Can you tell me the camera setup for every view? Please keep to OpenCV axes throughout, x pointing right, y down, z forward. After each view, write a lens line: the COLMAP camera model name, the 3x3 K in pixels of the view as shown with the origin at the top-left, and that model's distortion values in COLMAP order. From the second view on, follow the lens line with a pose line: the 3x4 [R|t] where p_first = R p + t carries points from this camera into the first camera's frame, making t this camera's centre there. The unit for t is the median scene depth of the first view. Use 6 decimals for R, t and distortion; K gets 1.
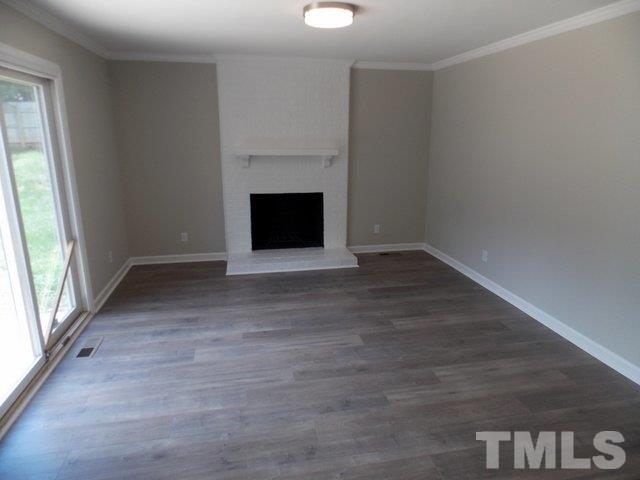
lens RADIAL K [[427.7, 0, 320.0], [0, 427.7, 240.0], [0, 0, 1]] dist [0.003511, -0.000073]
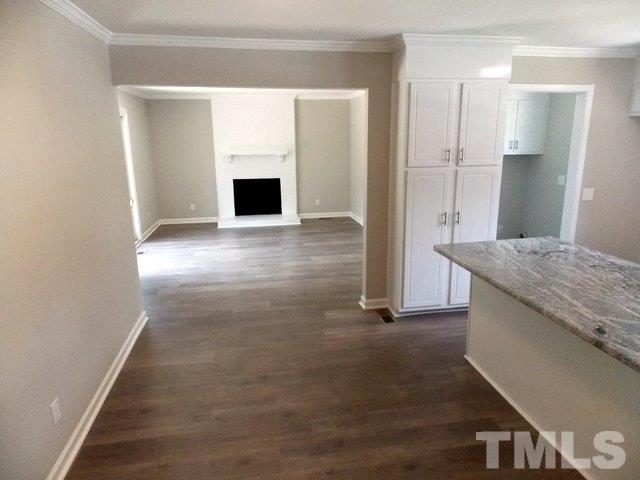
lens RADIAL K [[427.7, 0, 320.0], [0, 427.7, 240.0], [0, 0, 1]] dist [0.003511, -0.000073]
pose [[0.999385, -0.007763, -0.034194, 0.212348], [0.007361, 0.999903, -0.011853, 0.139401], [0.034283, 0.011594, 0.999345, -0.575055]]
